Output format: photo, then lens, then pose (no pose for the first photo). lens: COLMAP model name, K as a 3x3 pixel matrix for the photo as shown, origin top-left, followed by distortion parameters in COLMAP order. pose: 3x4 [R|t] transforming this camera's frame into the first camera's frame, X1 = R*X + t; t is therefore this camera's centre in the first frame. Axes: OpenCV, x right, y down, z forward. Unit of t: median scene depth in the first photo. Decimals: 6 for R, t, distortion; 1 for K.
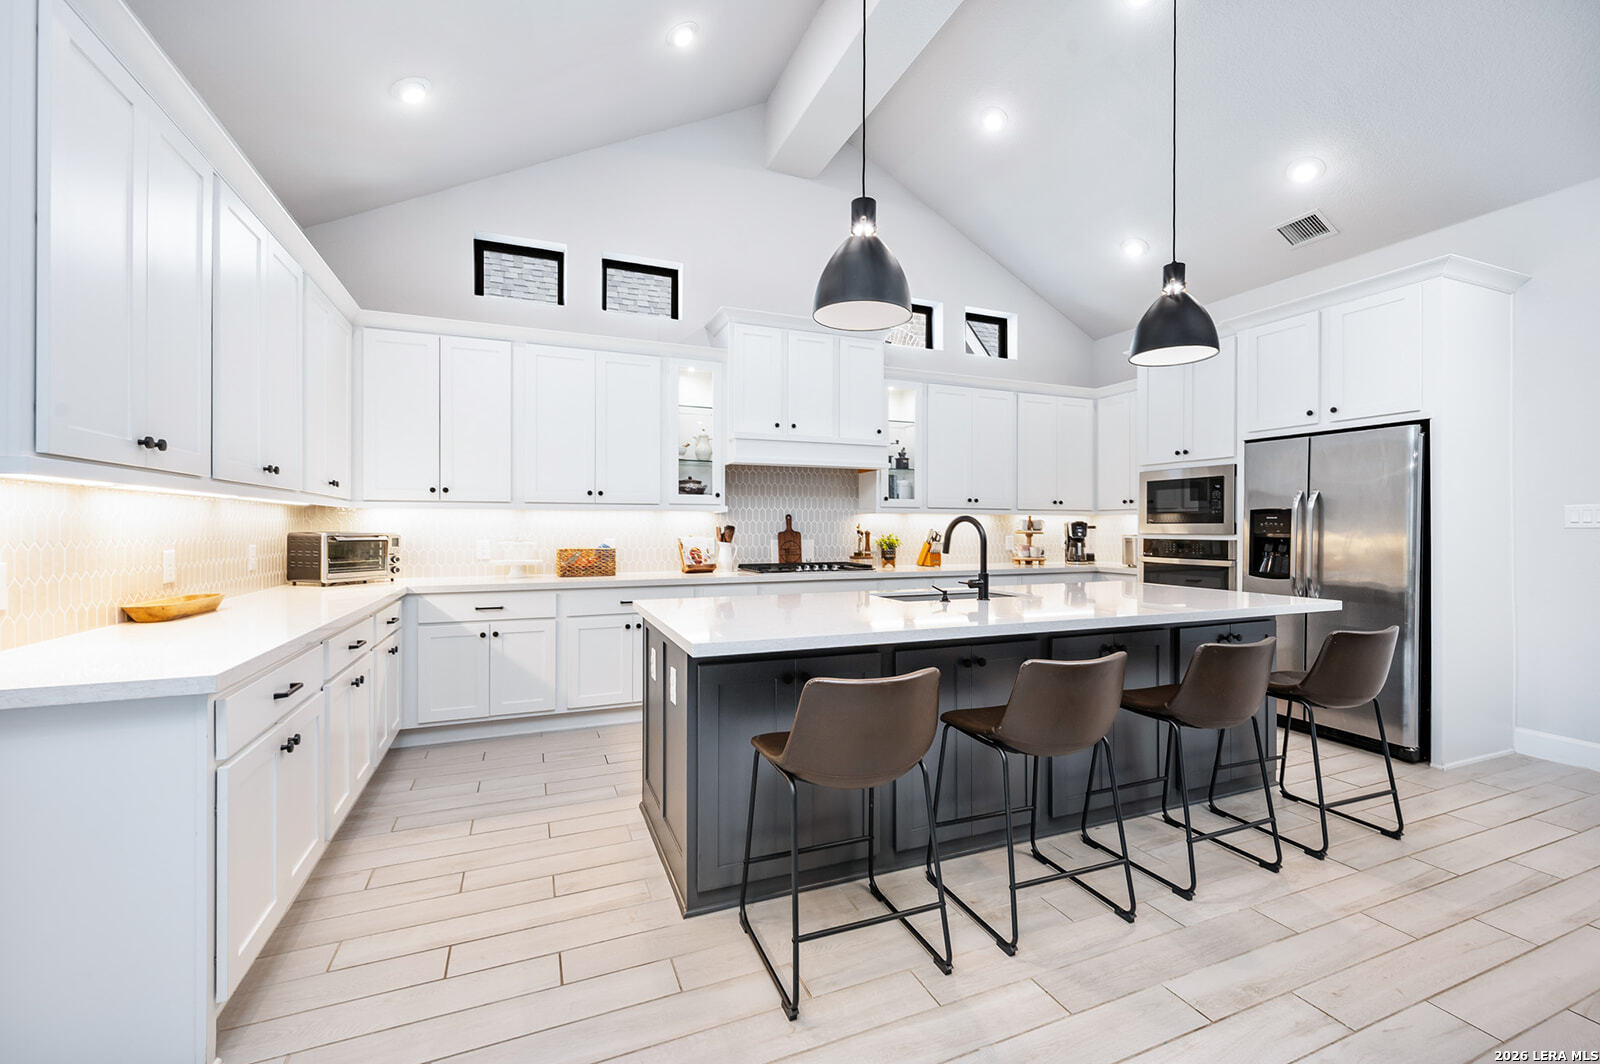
lens RADIAL K [[672.2, 0, 797.4], [0, 672.2, 531.3], [0, 0, 1]] dist [0.008879, -0.000560]
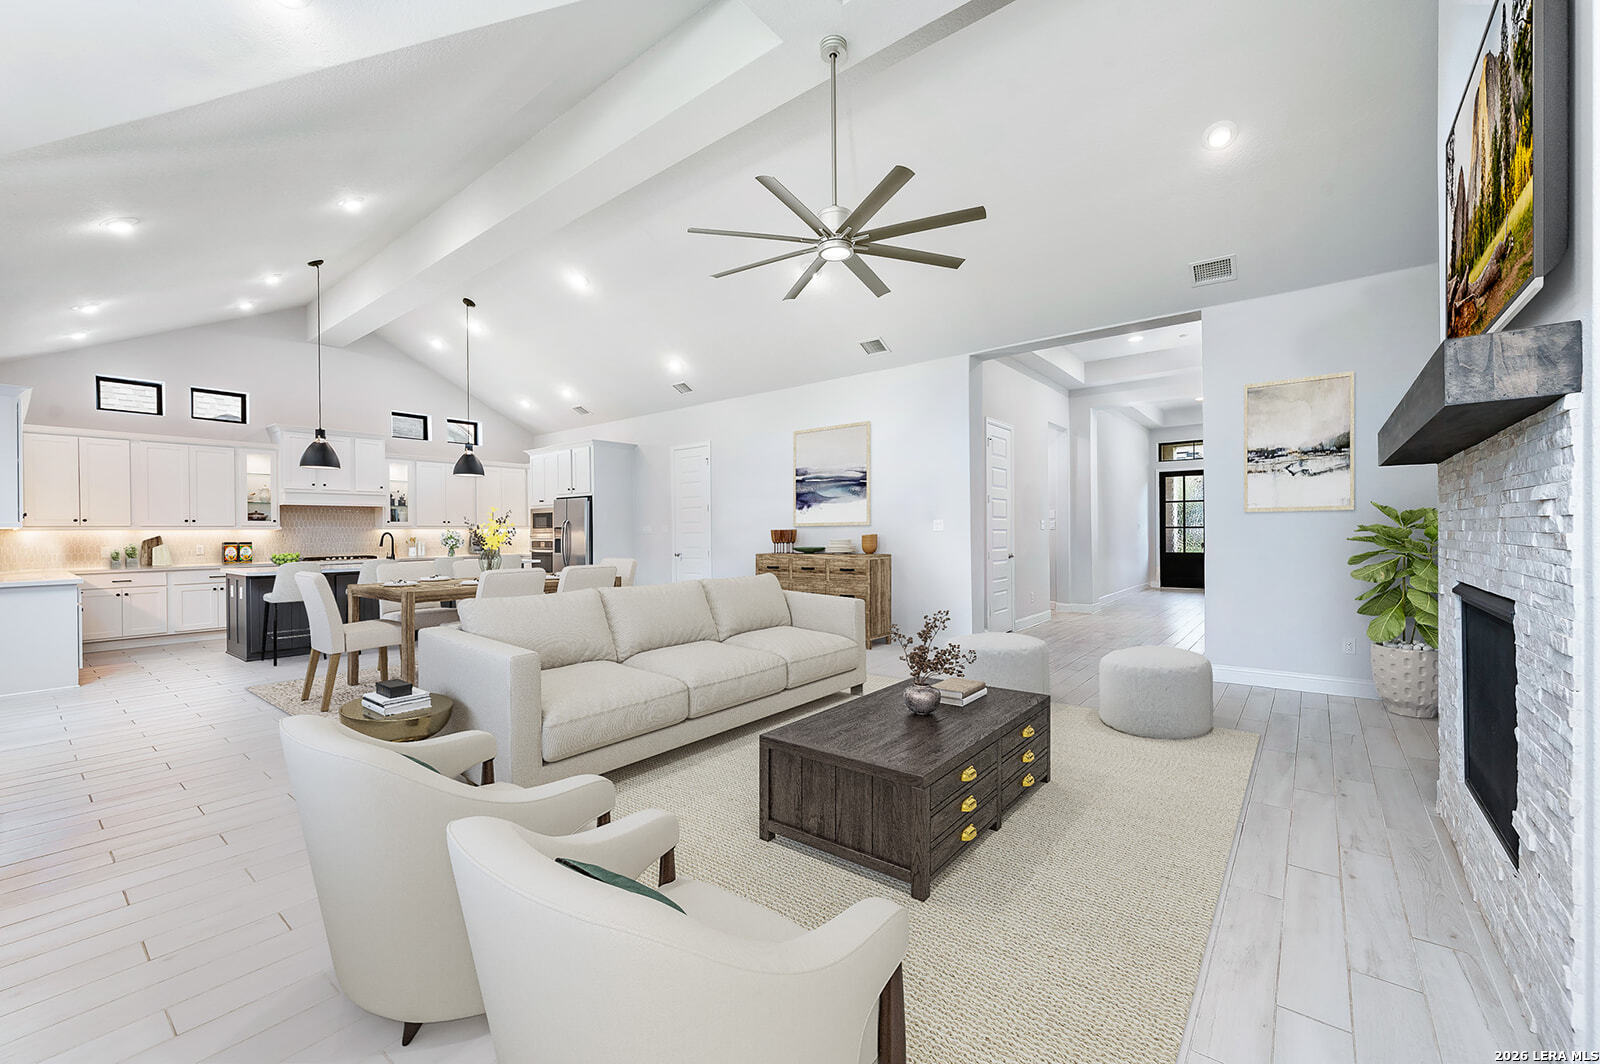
lens RADIAL K [[644.5, 0, 812.1], [0, 644.5, 536.5], [0, 0, 1]] dist [-0.004514, 0.000182]
pose [[0.864449, -0.013381, 0.502543, 0.288792], [0.013184, 0.999905, 0.003945, 0.002619], [-0.502548, 0.003215, 0.864543, -1.368227]]
